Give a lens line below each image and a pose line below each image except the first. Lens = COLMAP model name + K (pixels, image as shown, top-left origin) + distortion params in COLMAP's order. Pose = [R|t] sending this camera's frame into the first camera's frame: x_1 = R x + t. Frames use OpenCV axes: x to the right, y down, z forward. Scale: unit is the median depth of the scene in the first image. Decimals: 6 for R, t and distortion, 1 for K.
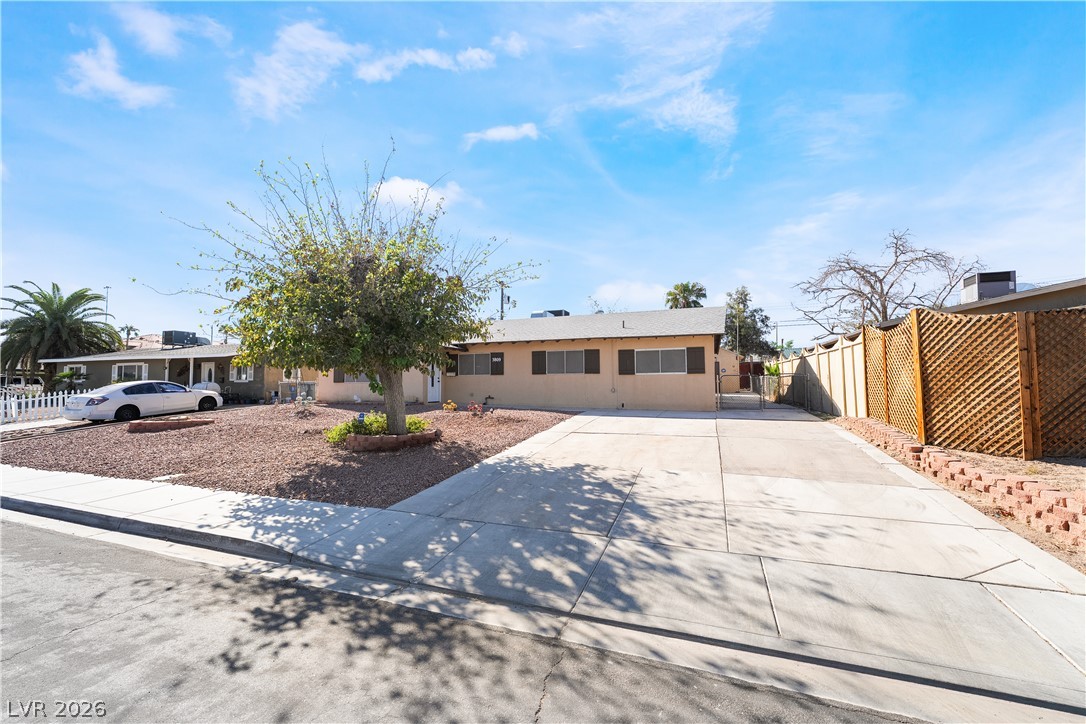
lens RADIAL K [[437.6, 0, 543.0], [0, 437.6, 362.0], [0, 0, 1]] dist [-0.000693, 0.000024]
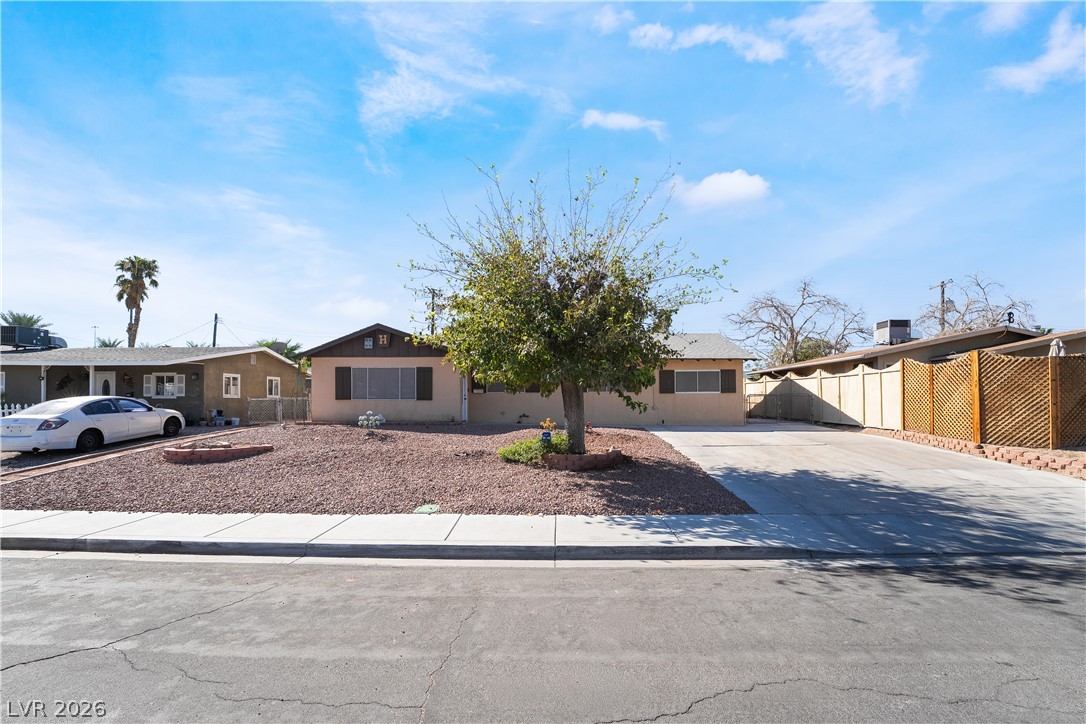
lens RADIAL K [[459.6, 0, 545.0], [0, 459.6, 395.6], [0, 0, 1]] dist [-0.025074, 0.000692]
pose [[0.941717, 0.006101, 0.336350, -0.731741], [-0.018596, 0.999251, 0.033940, 0.003614], [-0.335891, -0.038217, 0.941125, 0.059115]]
